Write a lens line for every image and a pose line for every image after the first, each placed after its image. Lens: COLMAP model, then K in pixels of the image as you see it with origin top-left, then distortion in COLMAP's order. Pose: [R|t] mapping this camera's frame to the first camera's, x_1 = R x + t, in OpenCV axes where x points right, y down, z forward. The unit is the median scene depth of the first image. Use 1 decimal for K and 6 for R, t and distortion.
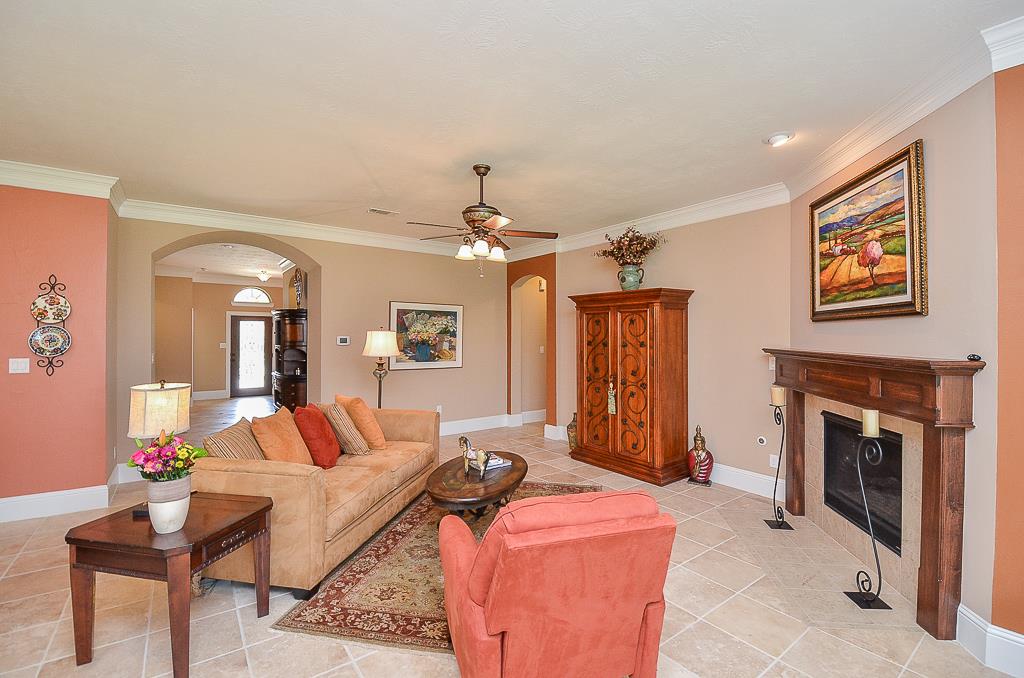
lens RADIAL K [[446.8, 0, 513.4], [0, 446.8, 335.3], [0, 0, 1]] dist [0.011679, -0.000734]
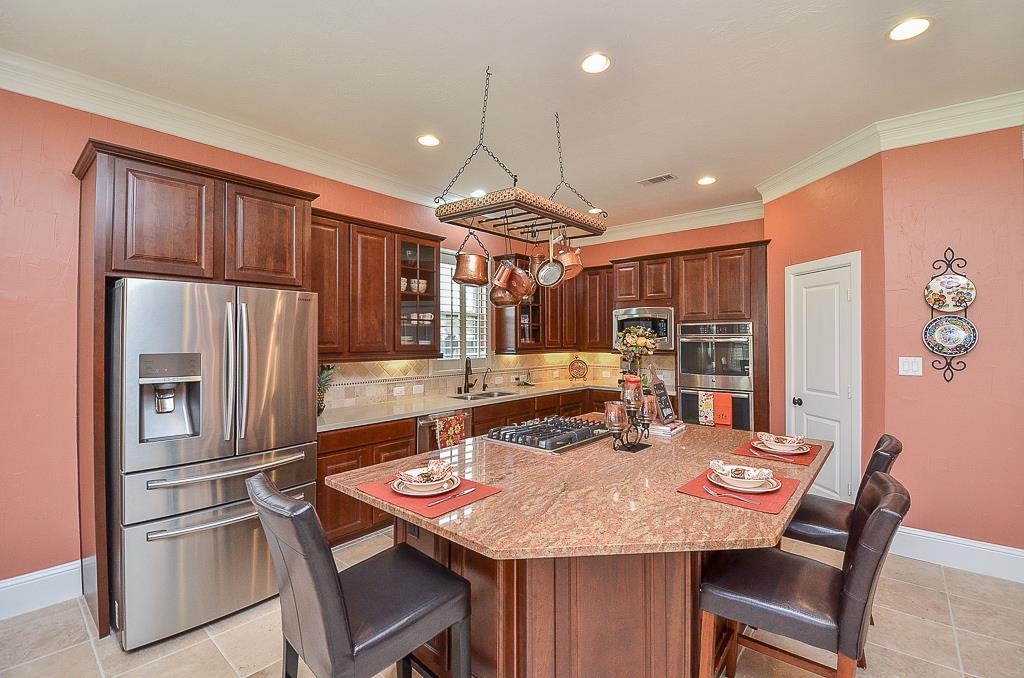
lens RADIAL K [[446.8, 0, 514.0], [0, 446.8, 338.4], [0, 0, 1]] dist [0.011679, -0.000734]
pose [[0.217205, -0.003146, -0.976121, -0.446008], [0.002606, 0.999993, -0.002643, 0.017400], [0.976122, -0.001970, 0.217212, 0.126395]]
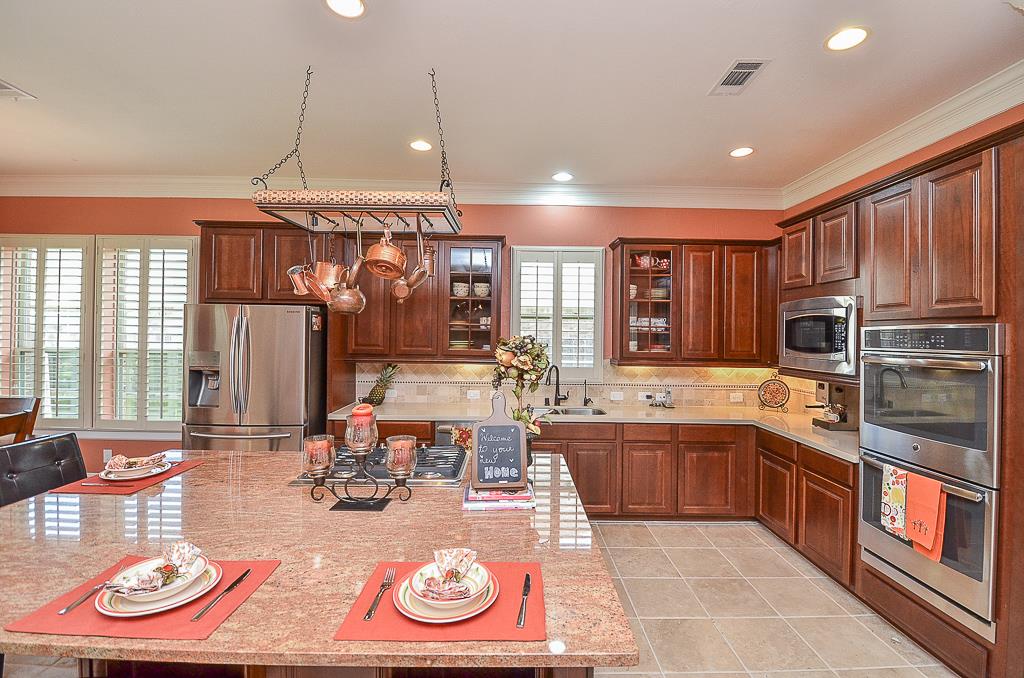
lens RADIAL K [[446.8, 0, 516.8], [0, 446.8, 336.7], [0, 0, 1]] dist [0.011679, -0.000734]
pose [[-0.581969, -0.006228, -0.813187, -0.715476], [-0.014516, 0.999891, 0.002731, -0.002673], [0.813082, 0.013394, -0.581995, 0.760059]]
